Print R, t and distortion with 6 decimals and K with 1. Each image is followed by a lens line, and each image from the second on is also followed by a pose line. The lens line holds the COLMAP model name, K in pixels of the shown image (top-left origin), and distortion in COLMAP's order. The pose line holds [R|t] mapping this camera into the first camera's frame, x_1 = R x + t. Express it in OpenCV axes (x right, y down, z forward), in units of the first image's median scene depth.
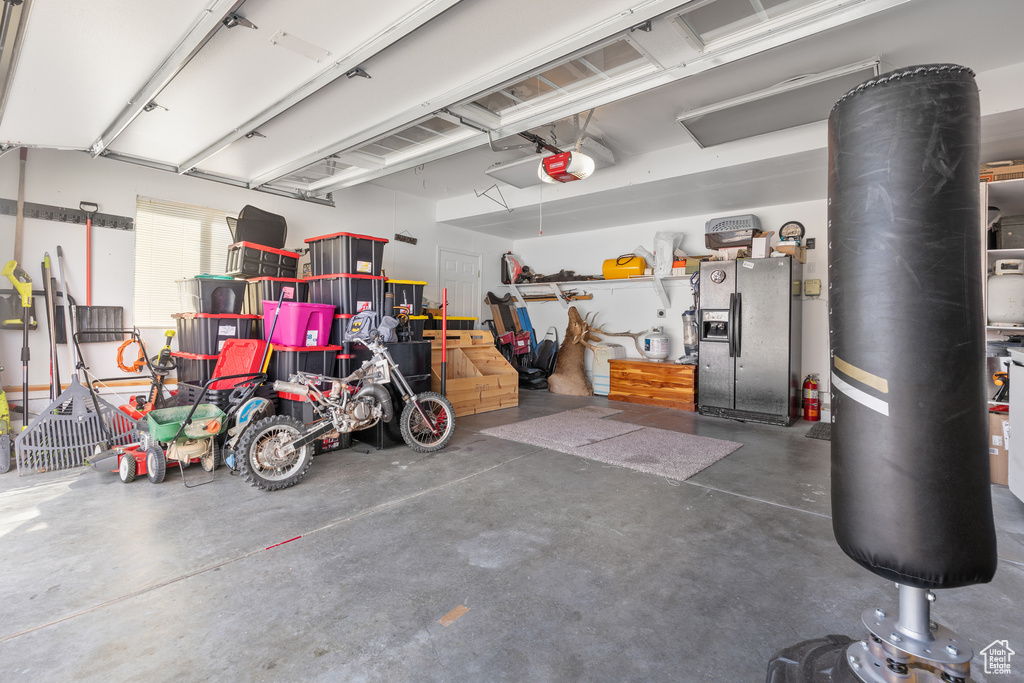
lens RADIAL K [[475.1, 0, 513.9], [0, 475.1, 325.9], [0, 0, 1]] dist [0.008316, 0.000100]
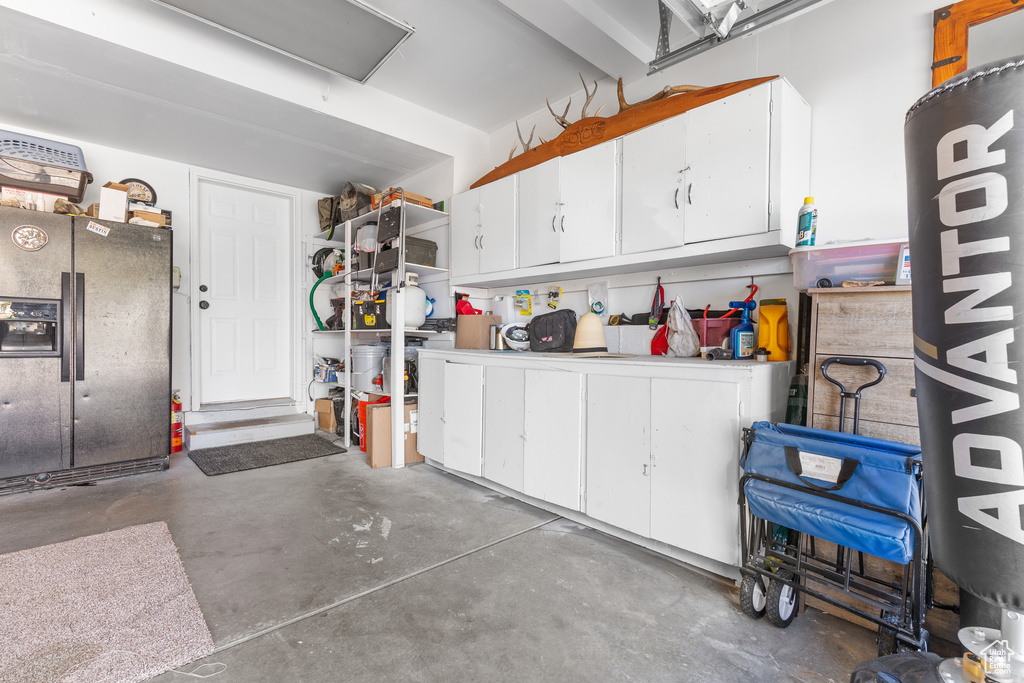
lens RADIAL K [[457.1, 0, 512.0], [0, 457.1, 341.5], [0, 0, 1]] dist [0.009176, -0.000295]
pose [[0.114367, -0.029925, 0.992988, -0.066737], [-0.005773, 0.999509, 0.030787, -0.006316], [-0.993422, -0.009254, 0.114138, 0.644585]]
